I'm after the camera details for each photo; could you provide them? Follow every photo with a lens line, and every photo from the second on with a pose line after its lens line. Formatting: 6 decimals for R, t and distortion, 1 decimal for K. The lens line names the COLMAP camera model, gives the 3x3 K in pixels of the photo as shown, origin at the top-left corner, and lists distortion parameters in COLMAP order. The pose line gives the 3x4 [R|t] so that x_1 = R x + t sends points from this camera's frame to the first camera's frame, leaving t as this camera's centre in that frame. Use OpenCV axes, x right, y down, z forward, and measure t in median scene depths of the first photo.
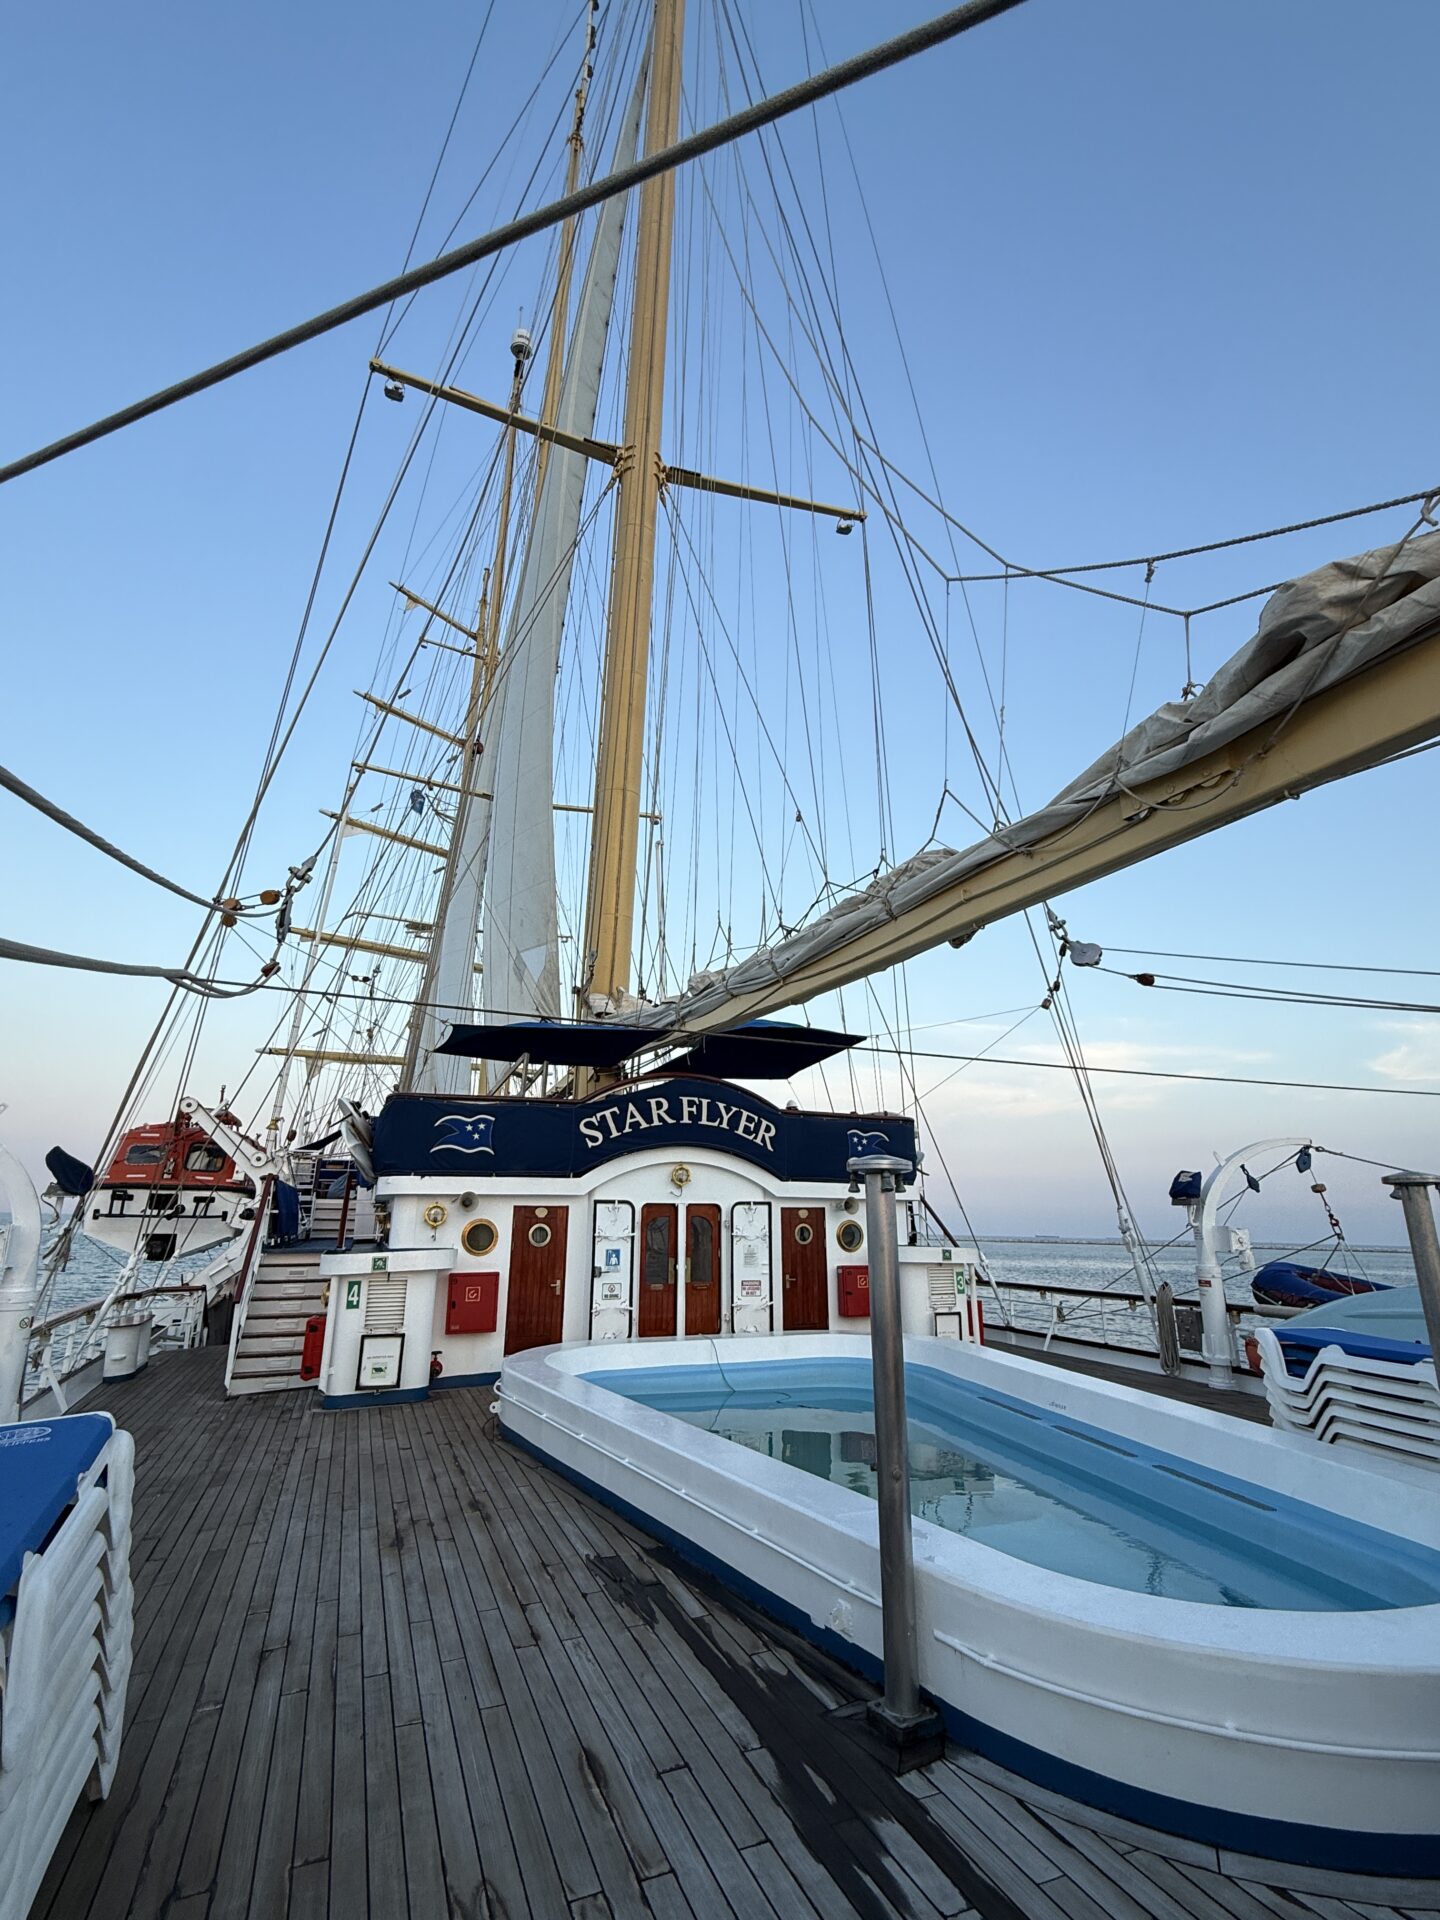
lens RADIAL K [[913.4, 0, 720.0], [0, 913.4, 960.0], [0, 0, 1]] dist [0.056777, -0.039943]
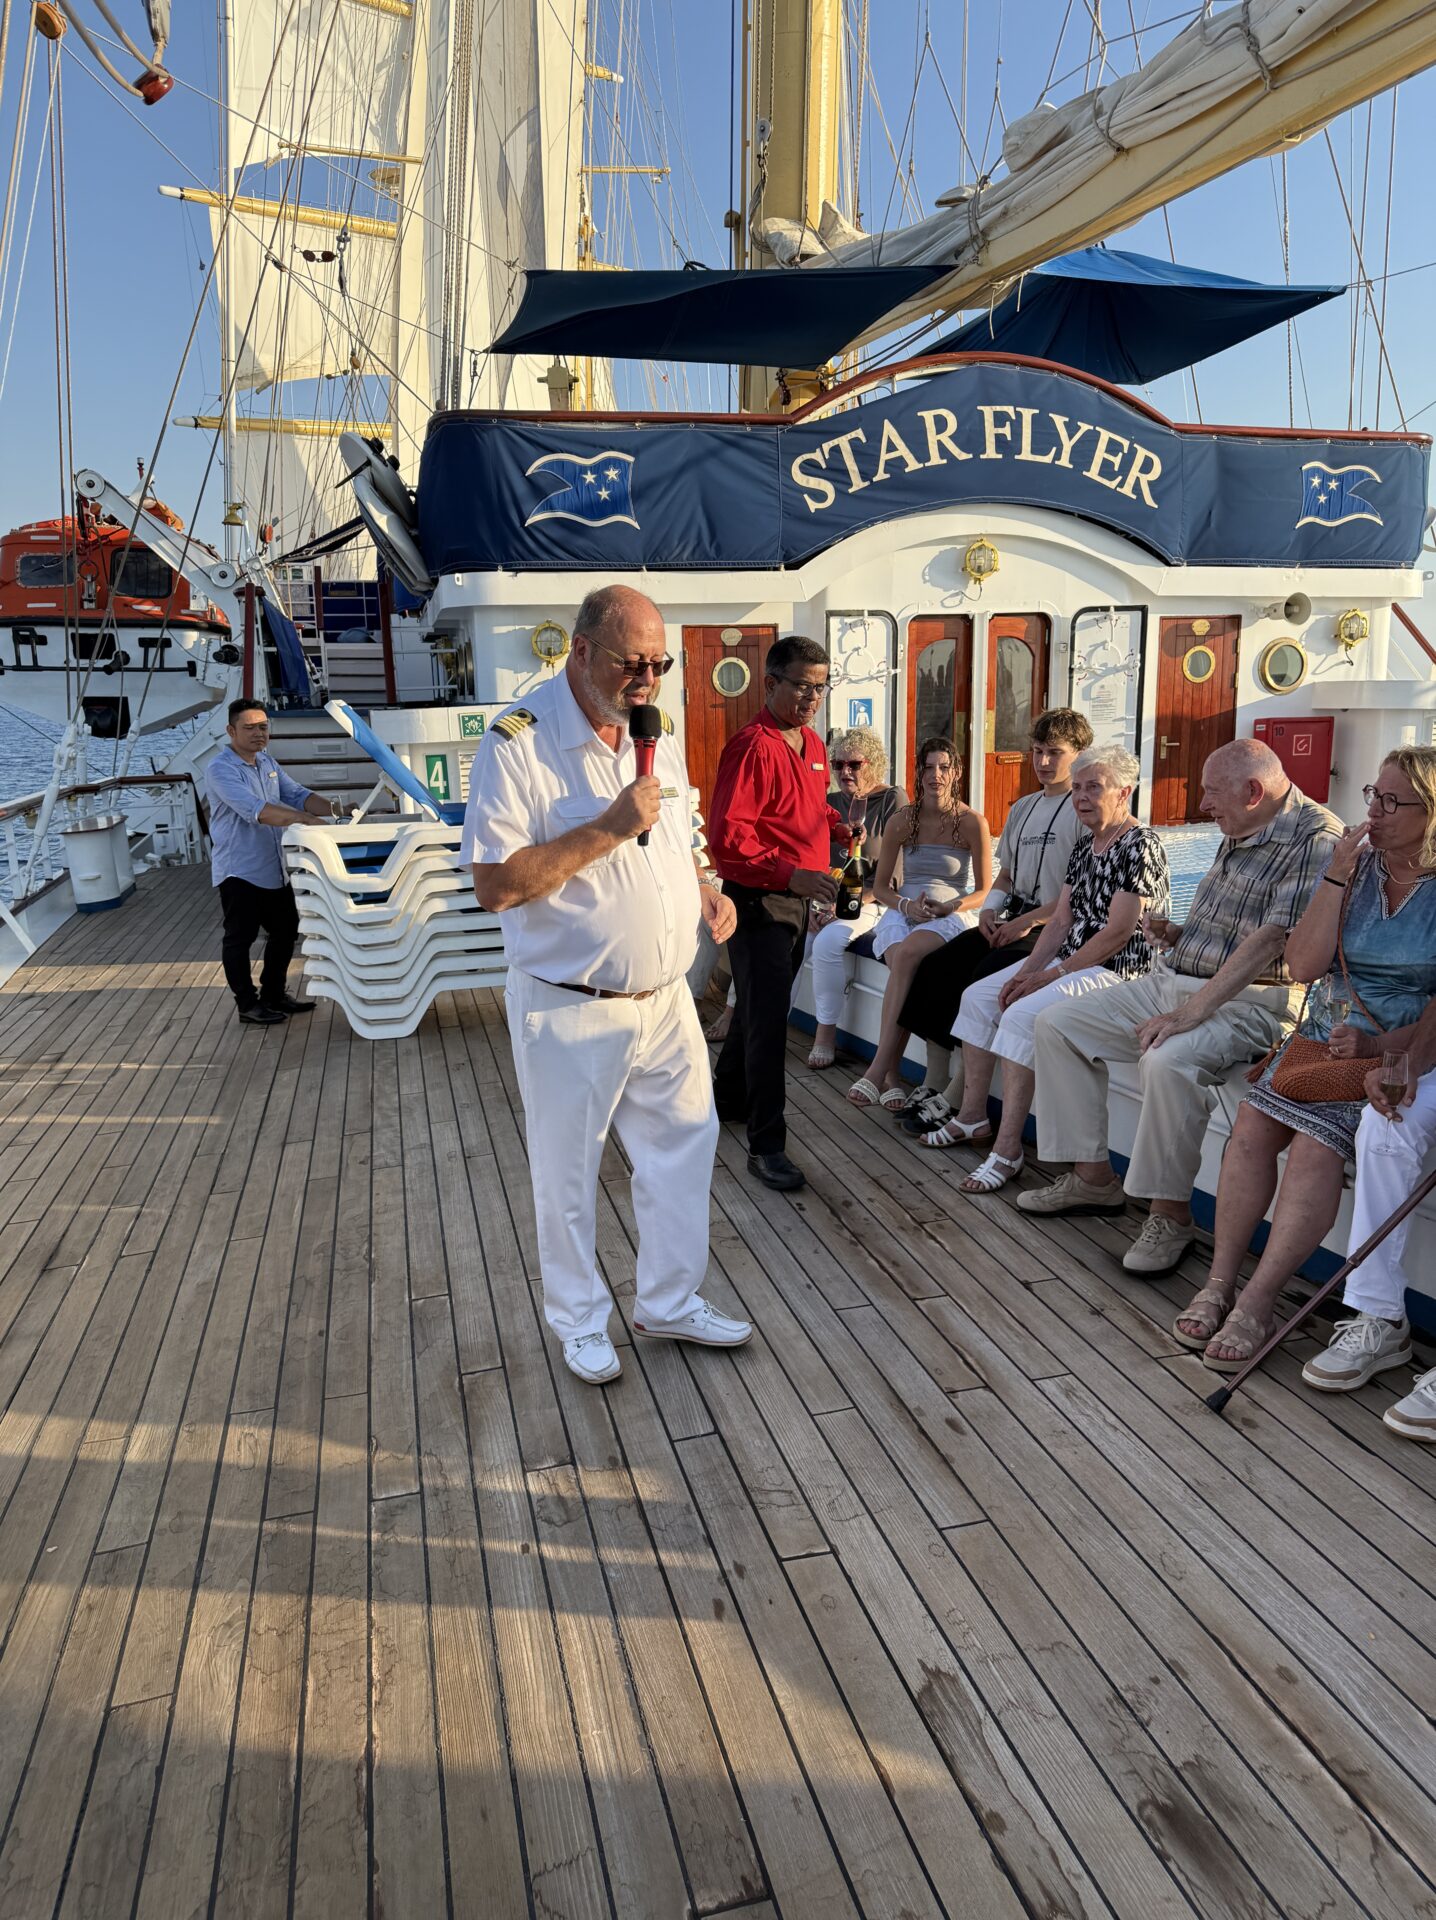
lens RADIAL K [[1355.1, 0, 718.0], [0, 1355.1, 960.0], [0, 0, 1]] dist [0.063152, -0.113152]
pose [[0.993460, -0.004796, -0.114084, -0.102596], [0.055989, 0.891225, 0.450092, 0.074325], [0.099516, -0.453535, 0.885665, 0.173163]]
